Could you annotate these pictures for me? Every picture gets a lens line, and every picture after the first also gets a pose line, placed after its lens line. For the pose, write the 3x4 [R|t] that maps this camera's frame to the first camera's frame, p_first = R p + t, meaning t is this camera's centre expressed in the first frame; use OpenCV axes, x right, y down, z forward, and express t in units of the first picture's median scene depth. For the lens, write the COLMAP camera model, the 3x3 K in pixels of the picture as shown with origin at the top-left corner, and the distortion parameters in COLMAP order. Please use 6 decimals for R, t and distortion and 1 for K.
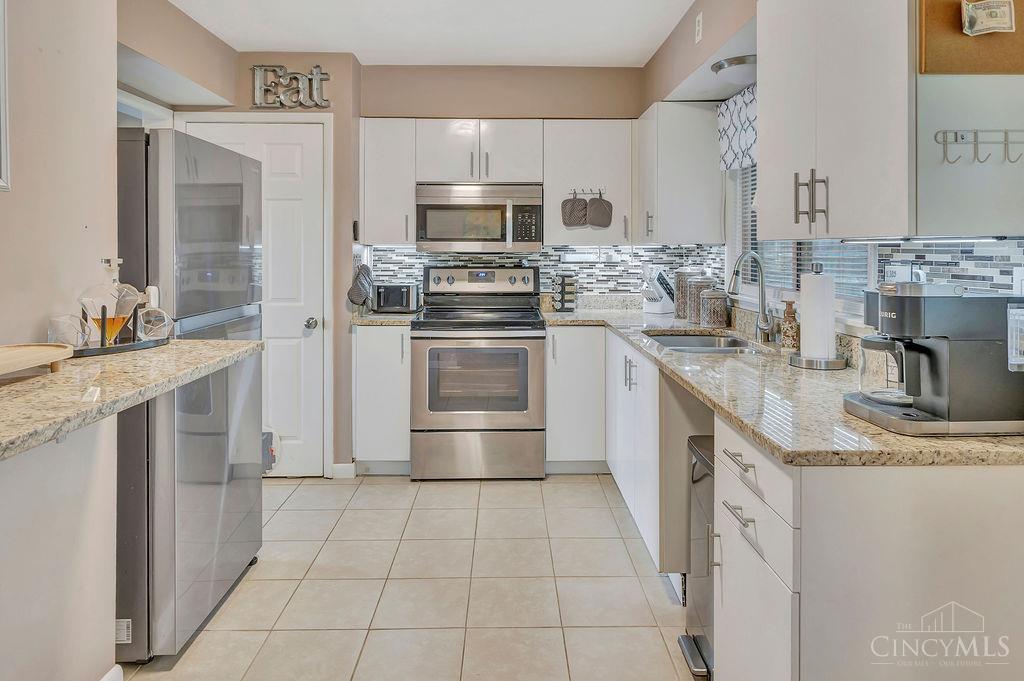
lens RADIAL K [[620.3, 0, 512.3], [0, 620.3, 253.6], [0, 0, 1]] dist [0.002896, 0.000784]
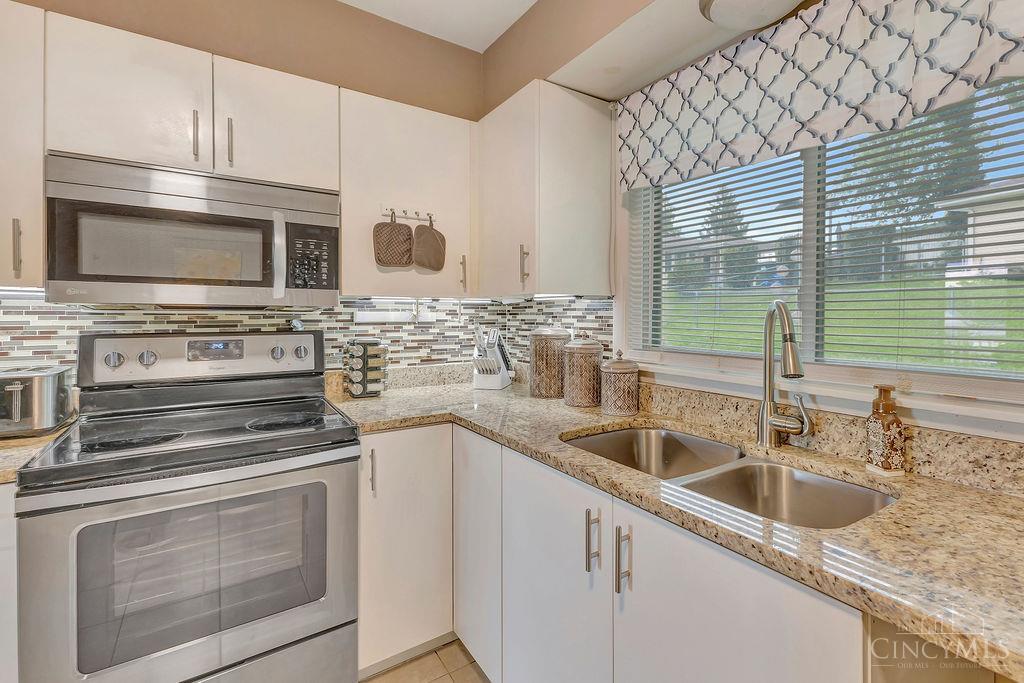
lens RADIAL K [[456.9, 0, 511.0], [0, 456.9, 320.5], [0, 0, 1]] dist [0.002683, 0.000452]
pose [[0.847196, -0.006875, 0.531237, -0.046345], [0.001783, 0.999947, 0.010097, 0.006801], [-0.531278, -0.007607, 0.847163, 0.532026]]
